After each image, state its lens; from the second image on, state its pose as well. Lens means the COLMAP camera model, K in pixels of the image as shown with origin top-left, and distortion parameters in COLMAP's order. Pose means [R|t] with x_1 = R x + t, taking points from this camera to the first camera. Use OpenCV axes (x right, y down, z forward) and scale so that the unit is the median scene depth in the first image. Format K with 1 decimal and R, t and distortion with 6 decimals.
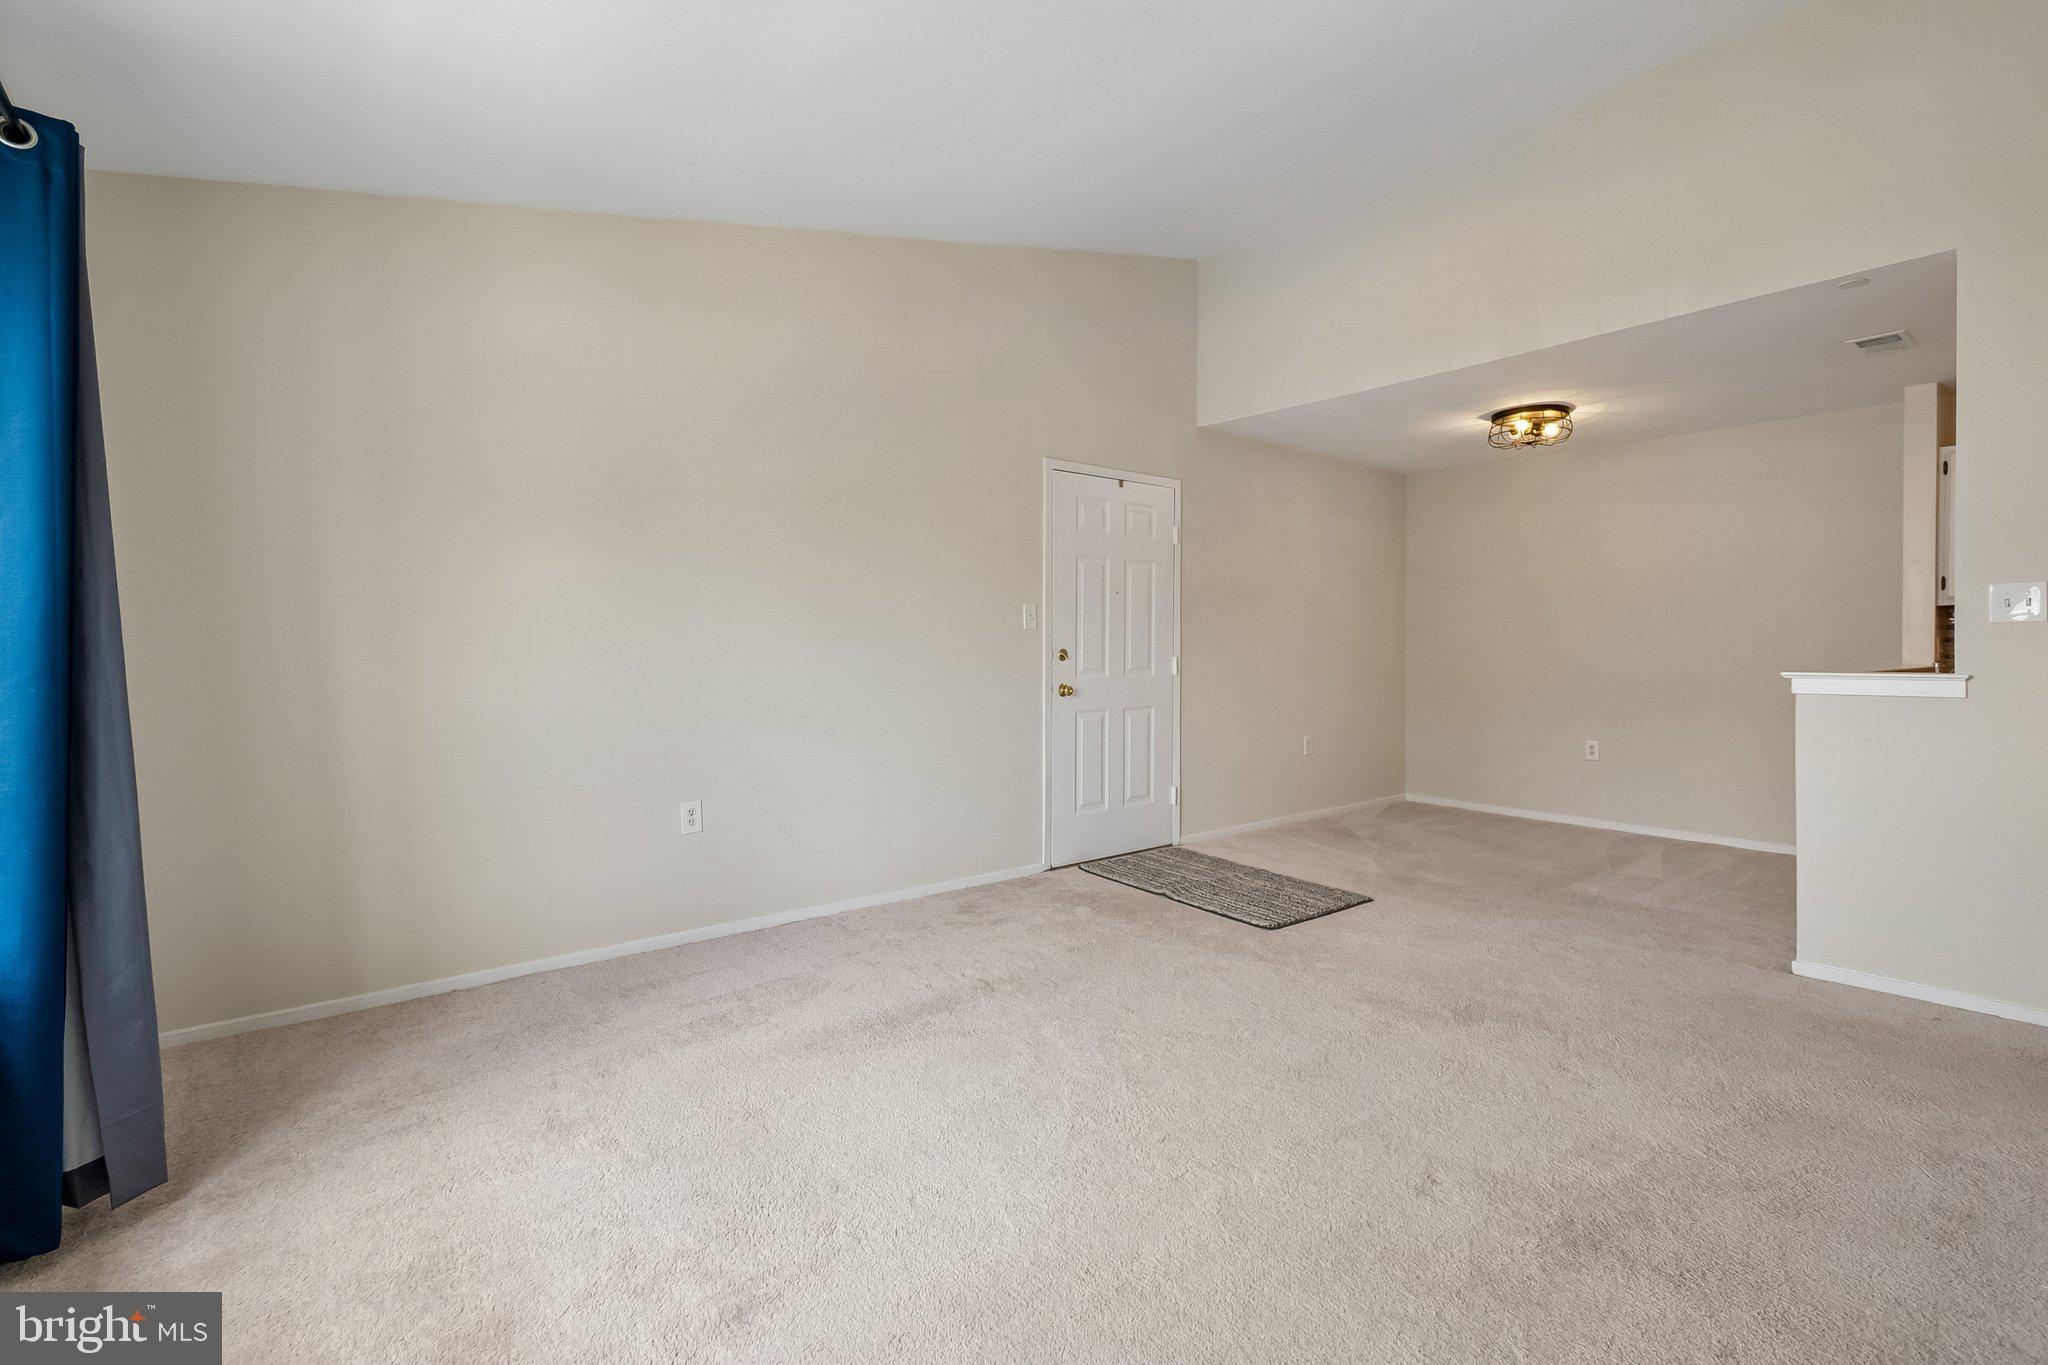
lens RADIAL K [[932.3, 0, 1015.1], [0, 932.3, 650.4], [0, 0, 1]] dist [0.005394, -0.001628]
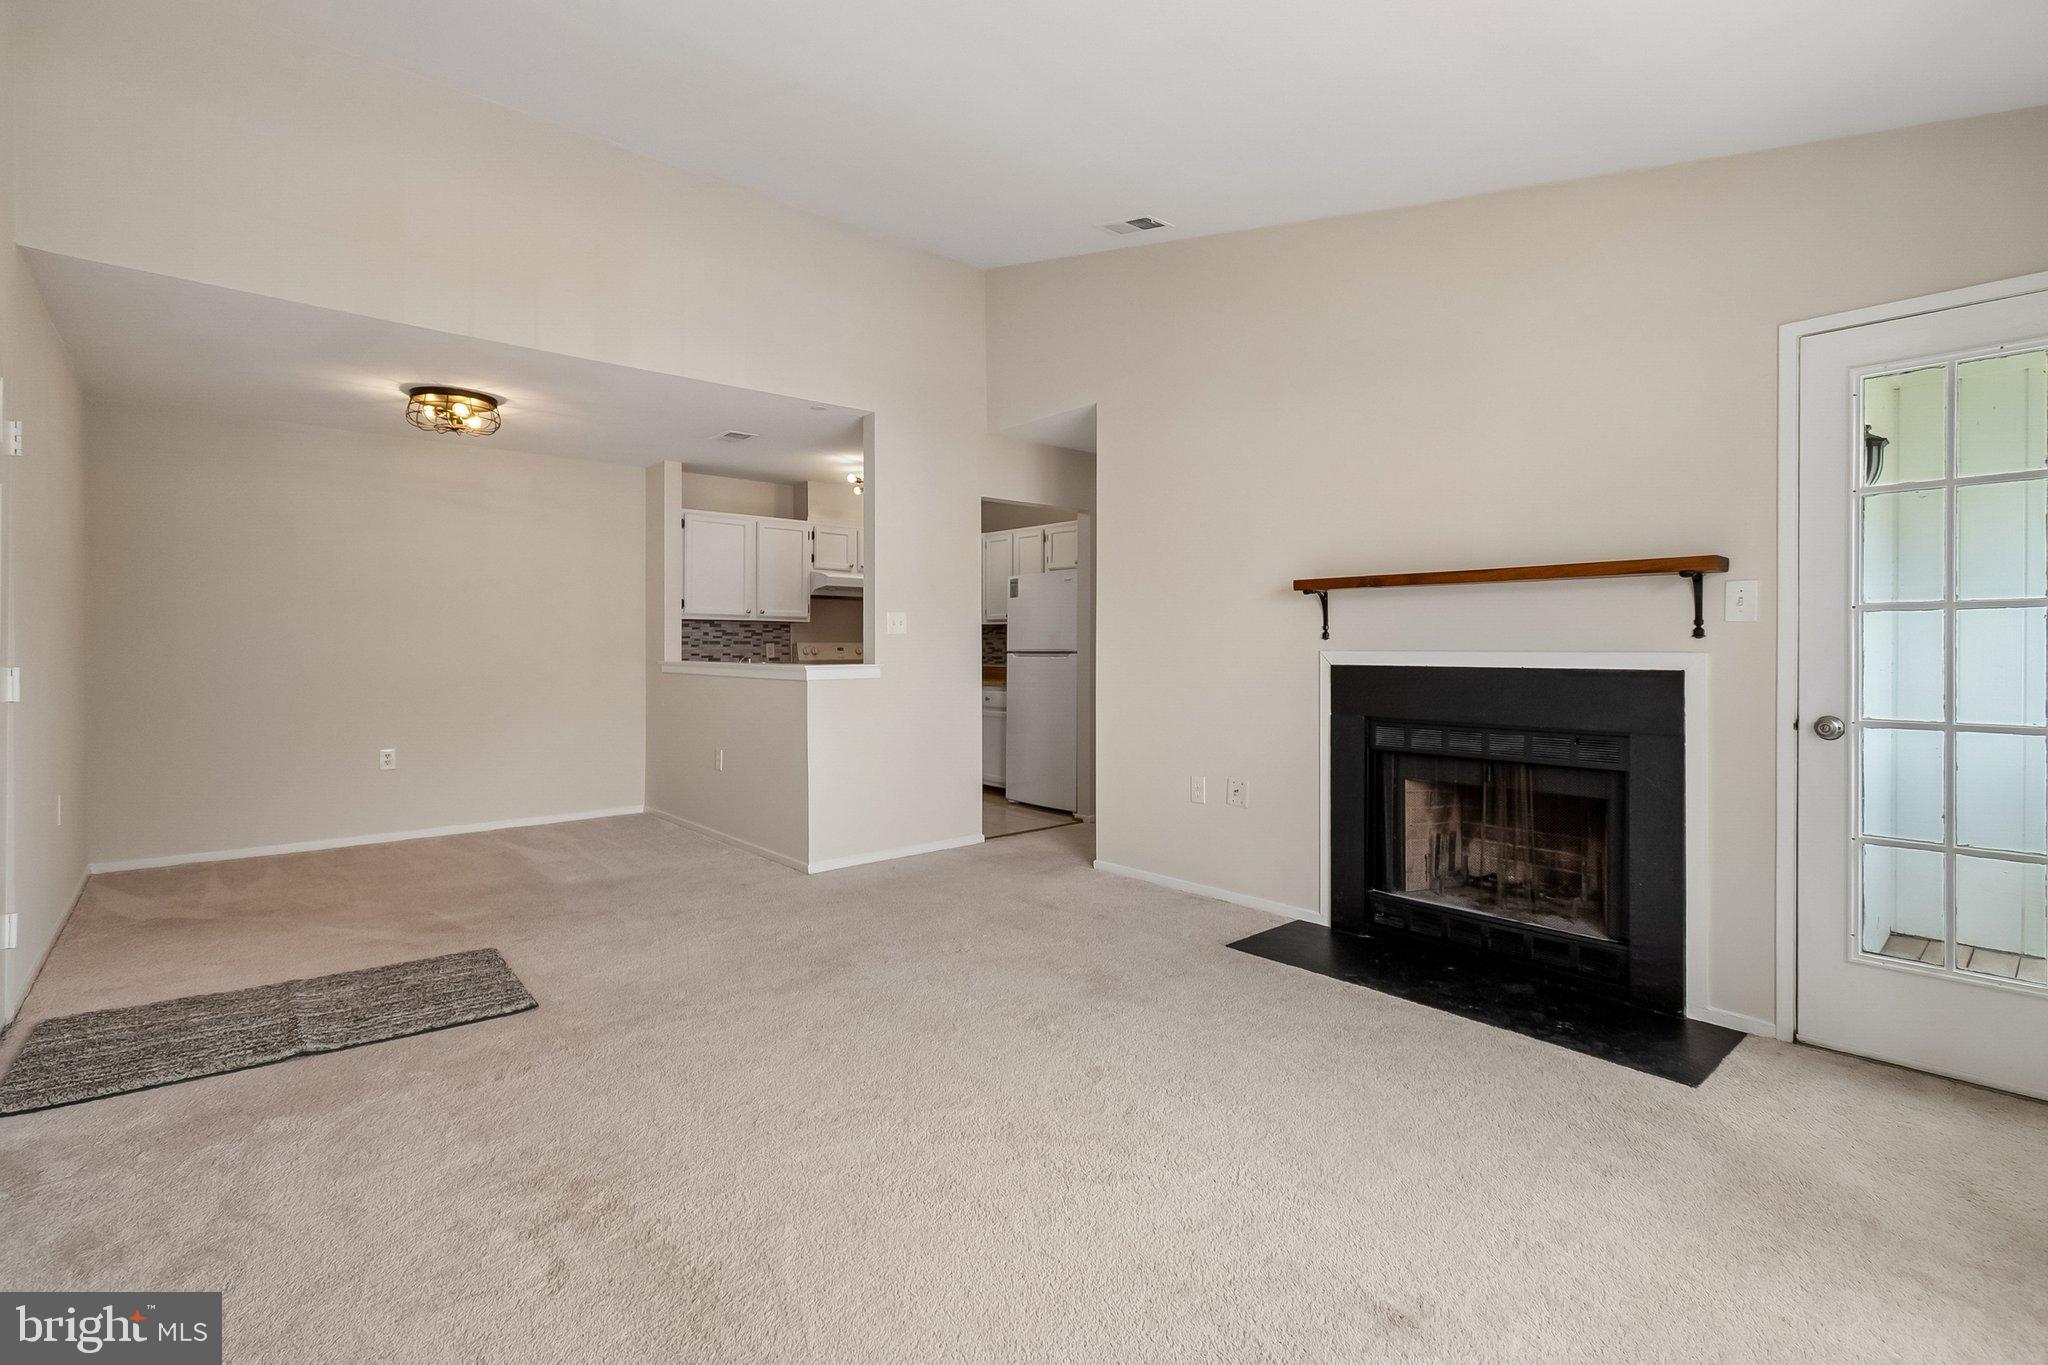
lens RADIAL K [[932.3, 0, 1021.1], [0, 932.3, 647.6], [0, 0, 1]] dist [0.005394, -0.001628]
pose [[-0.034376, -0.001354, 0.999408, -0.416748], [0.005406, 0.999984, 0.001541, -0.003924], [-0.999394, 0.005456, -0.034368, 0.479836]]
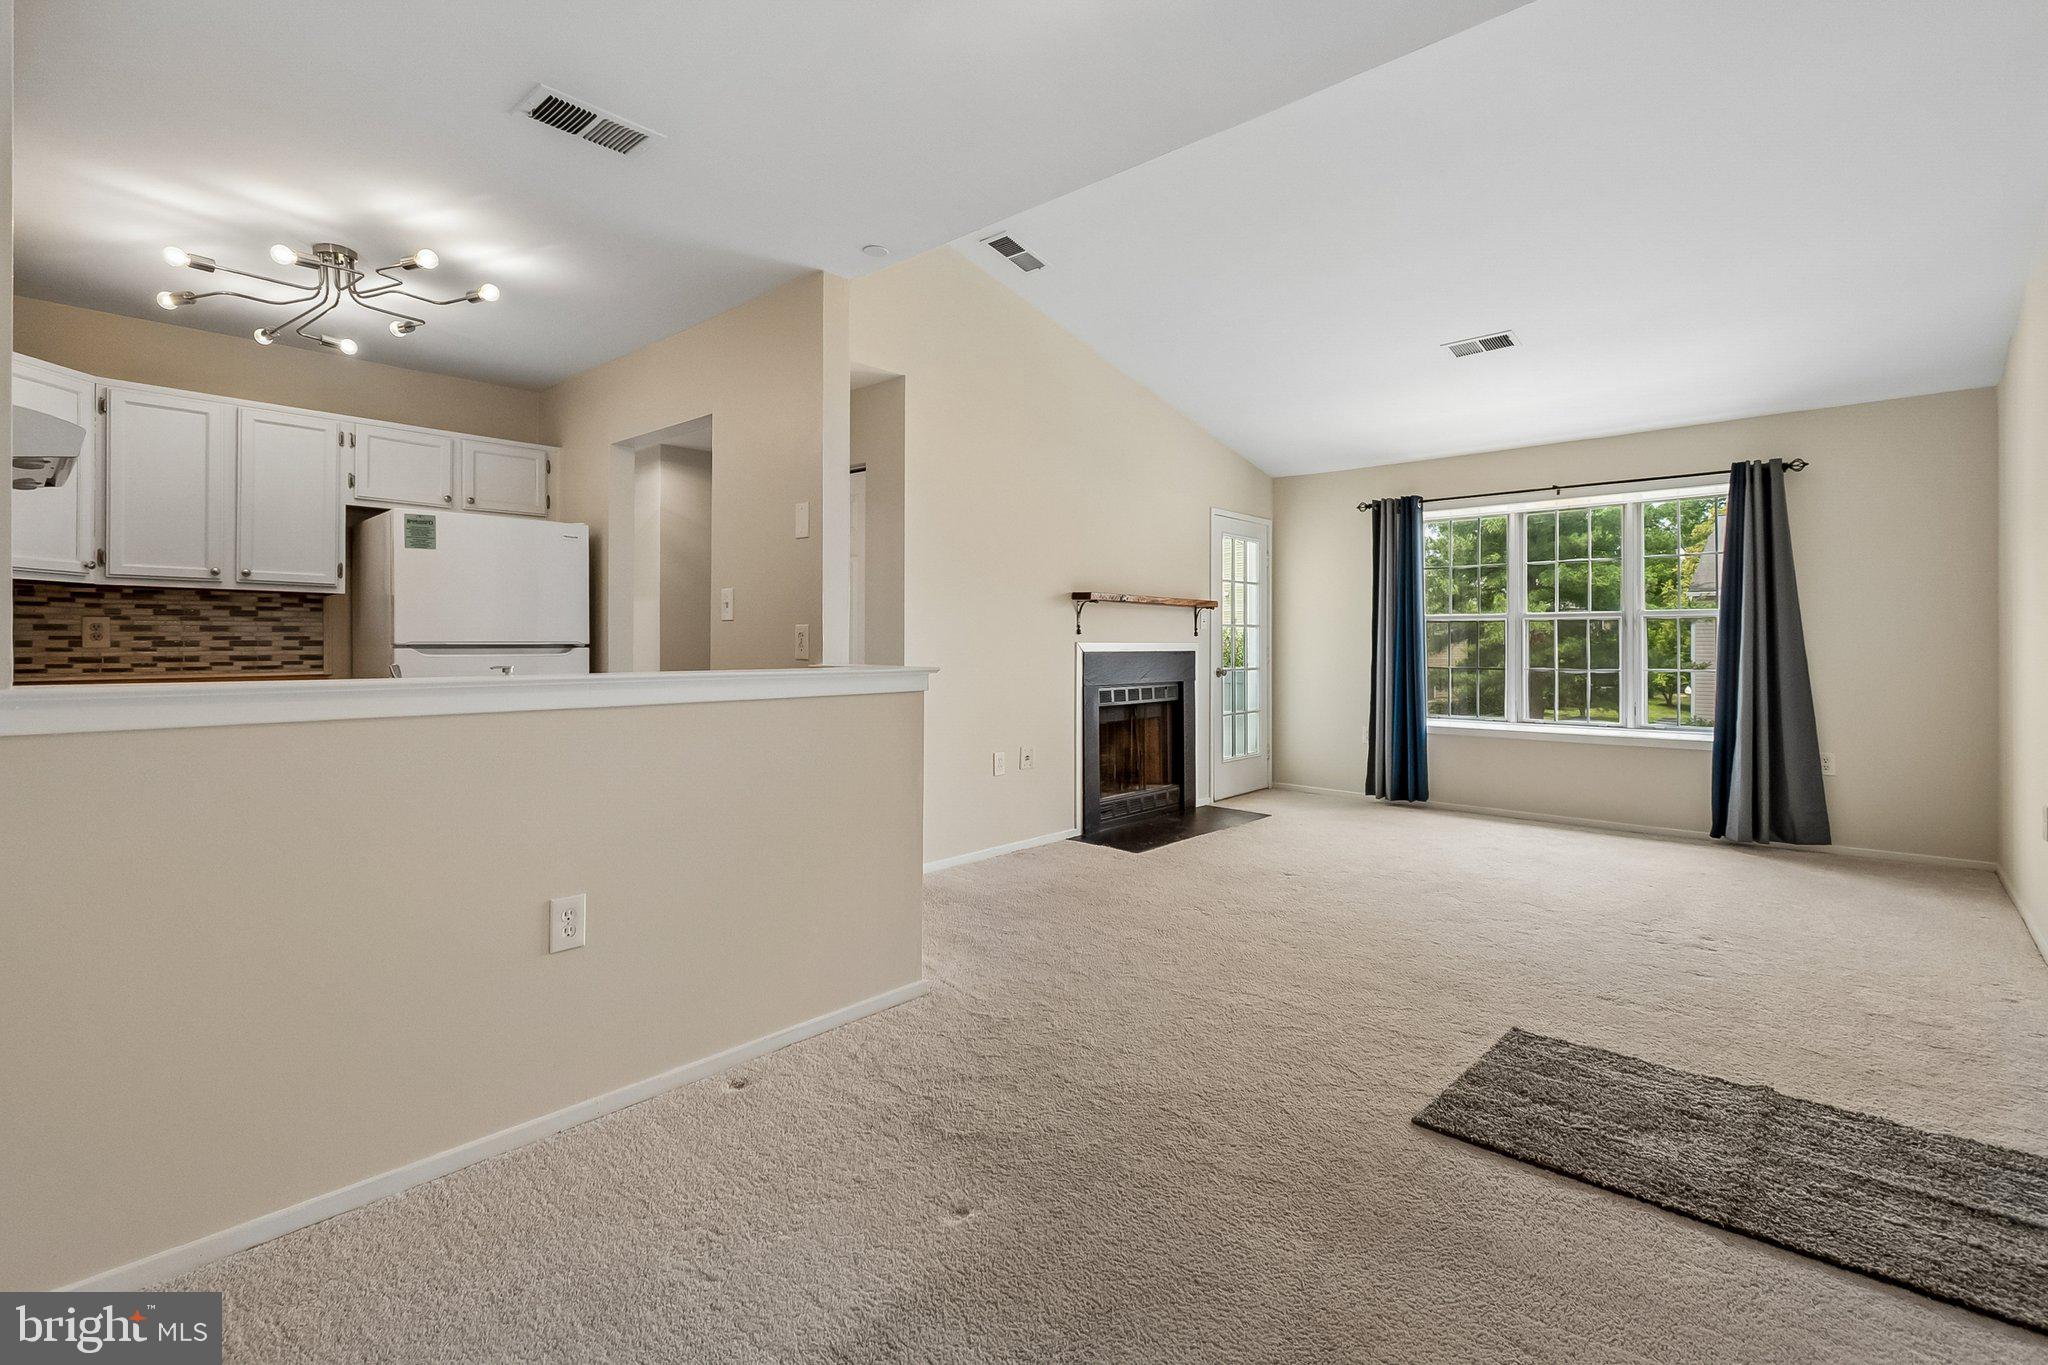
lens RADIAL K [[932.3, 0, 1036.6], [0, 932.3, 634.8], [0, 0, 1]] dist [0.005394, -0.001628]
pose [[-0.986219, -0.005606, -0.165352, 0.594644], [-0.005343, 0.999984, -0.002034, -0.005488], [0.165361, -0.001123, -0.986232, 1.293846]]
